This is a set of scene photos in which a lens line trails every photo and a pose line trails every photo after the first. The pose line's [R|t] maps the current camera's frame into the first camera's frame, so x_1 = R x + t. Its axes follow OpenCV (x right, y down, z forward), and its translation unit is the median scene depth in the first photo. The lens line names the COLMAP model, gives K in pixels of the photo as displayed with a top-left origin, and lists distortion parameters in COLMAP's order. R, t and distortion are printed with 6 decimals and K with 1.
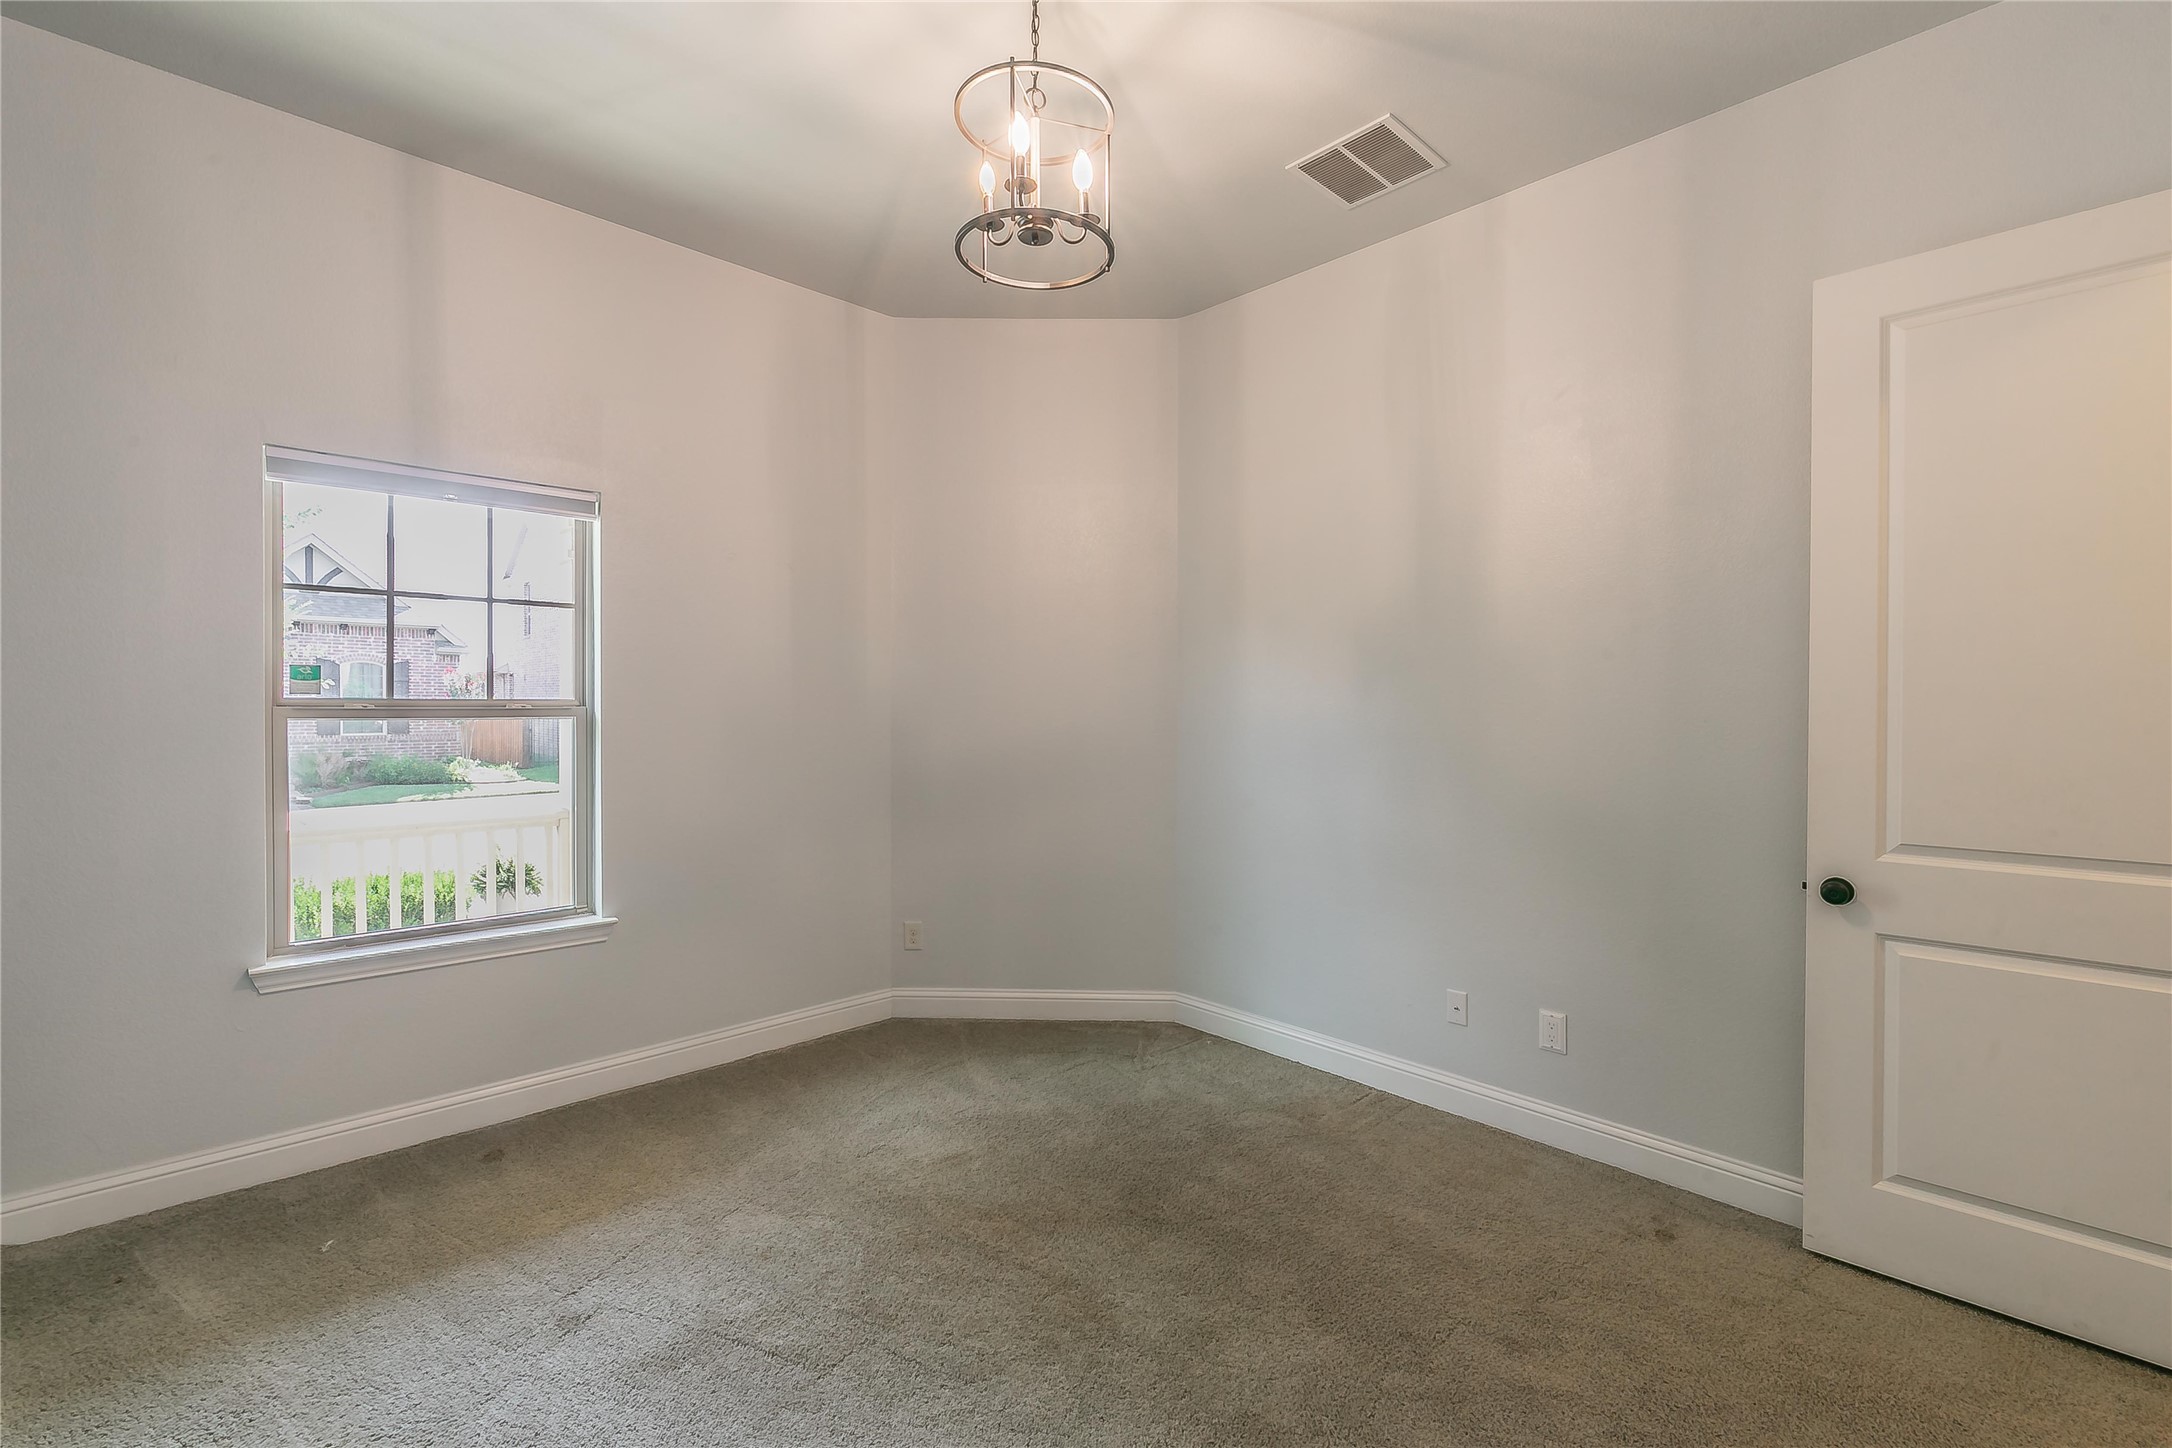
lens RADIAL K [[923.7, 0, 1103.6], [0, 923.7, 712.0], [0, 0, 1]] dist [0.000368, -0.000521]
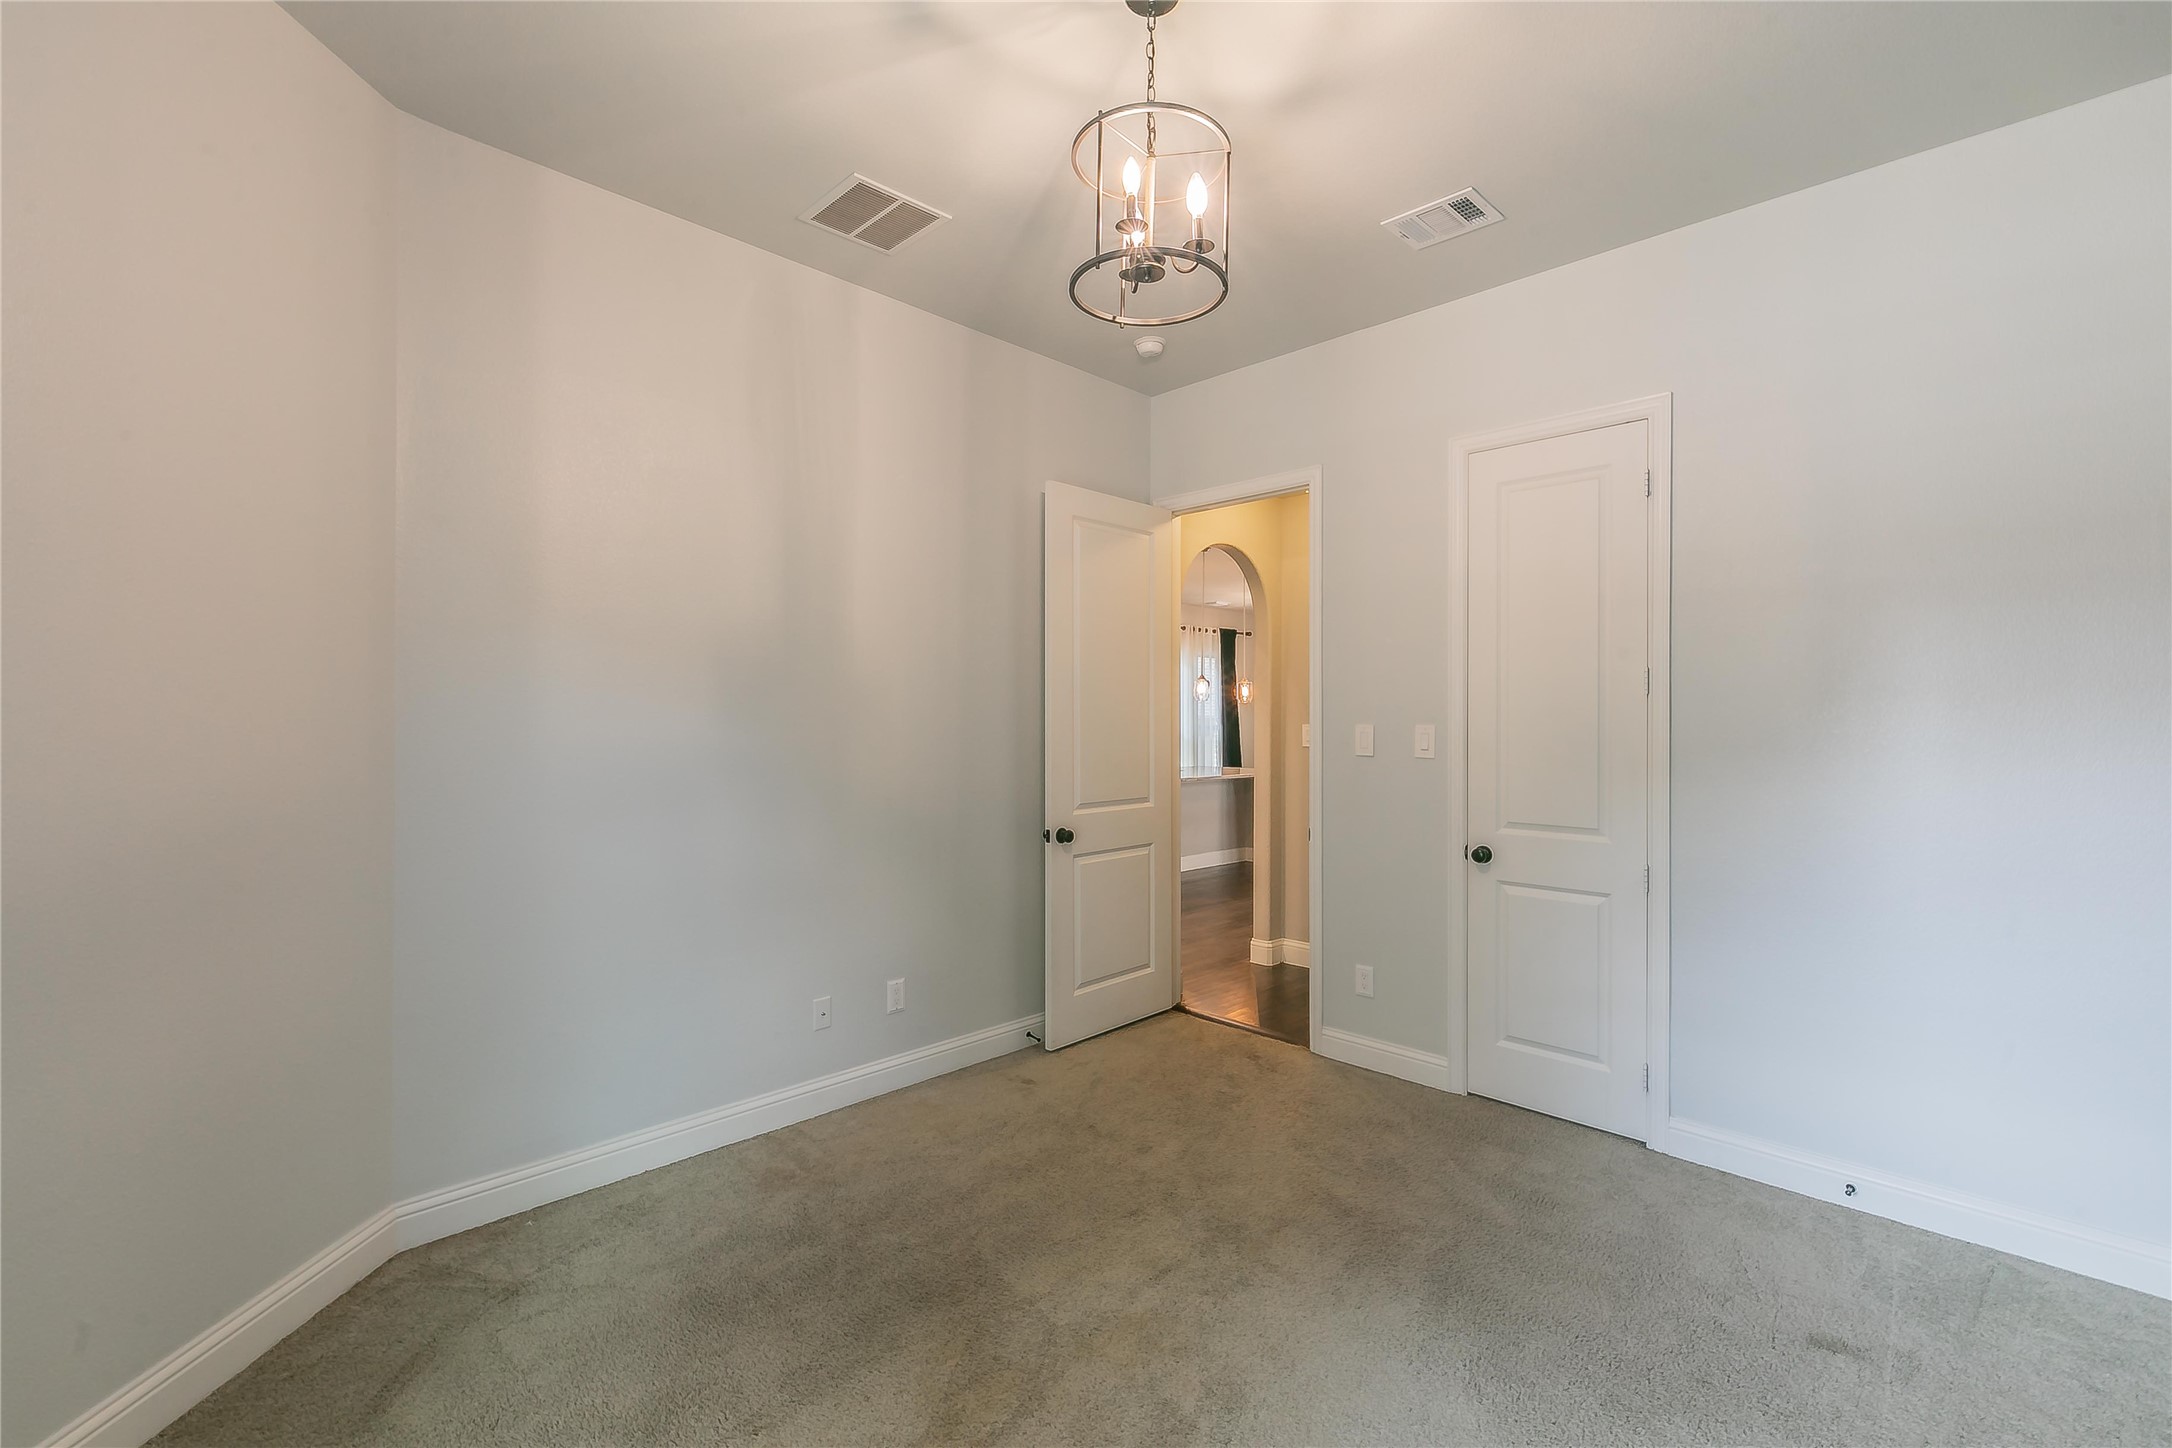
lens RADIAL K [[943.2, 0, 1086.8], [0, 943.2, 711.6], [0, 0, 1]] dist [0.000576, 0.000220]
pose [[-0.016172, 0.000602, 0.999869, -0.785307], [0.001768, 0.999998, -0.000573, -0.031532], [-0.999868, 0.001758, -0.016173, 0.778767]]
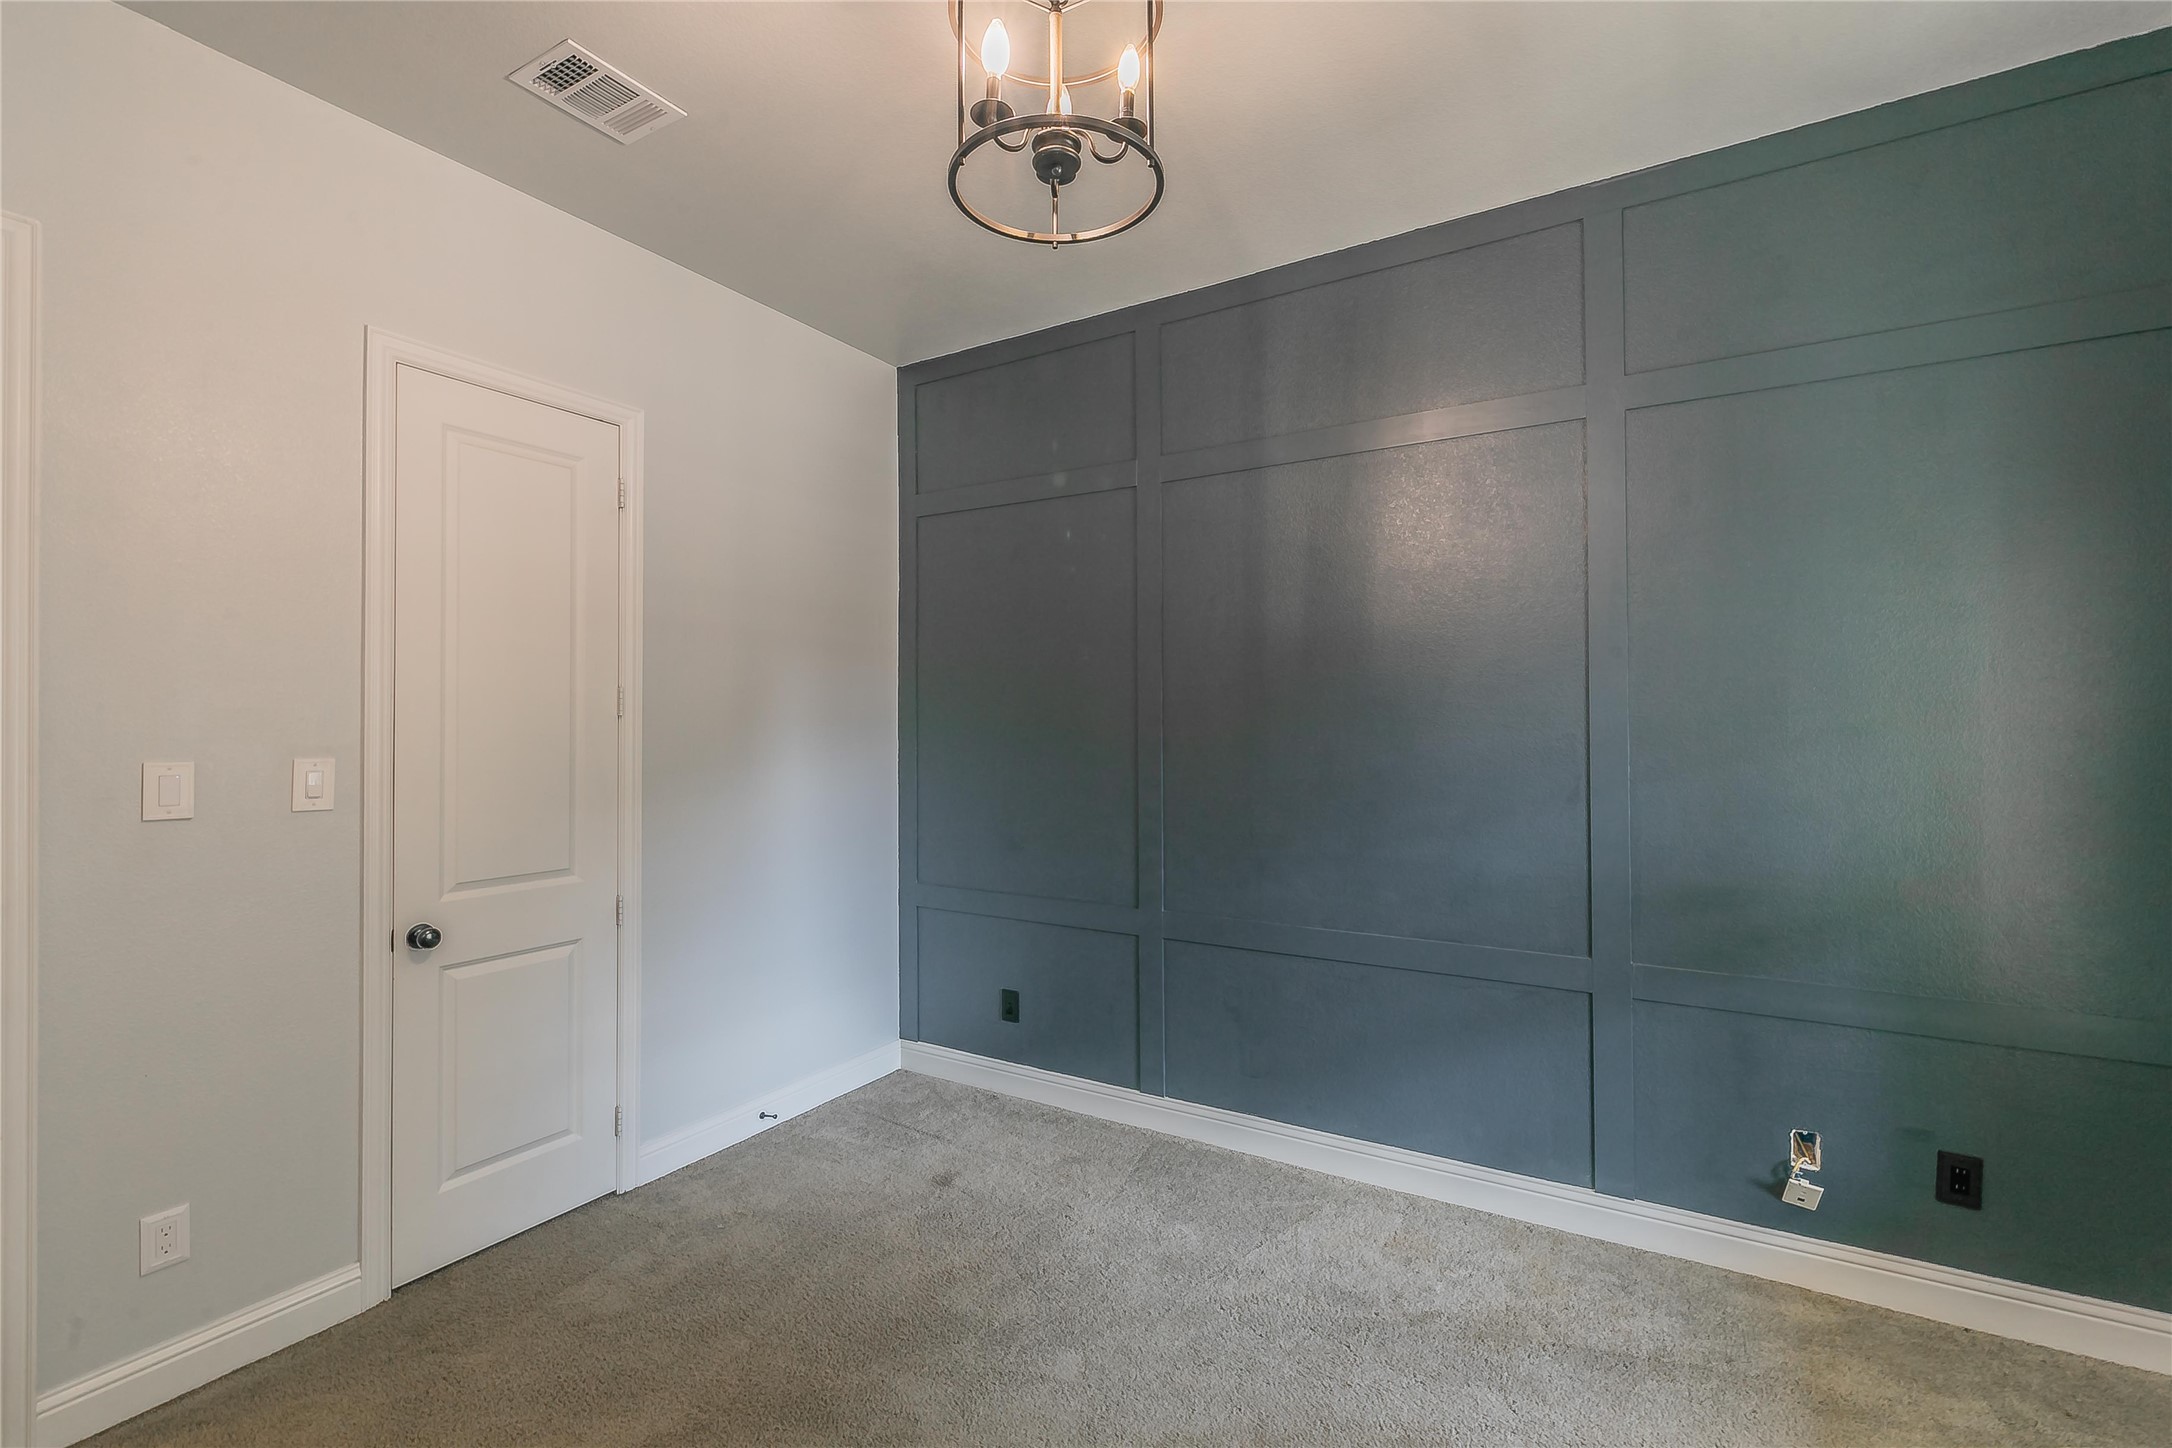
lens RADIAL K [[923.7, 0, 1103.6], [0, 923.7, 712.0], [0, 0, 1]] dist [0.000368, -0.000521]
pose [[-0.970310, -0.004573, -0.241820, 0.044481], [-0.001152, 0.999897, -0.014287, -0.042185], [0.241861, -0.013585, -0.970216, 1.239267]]
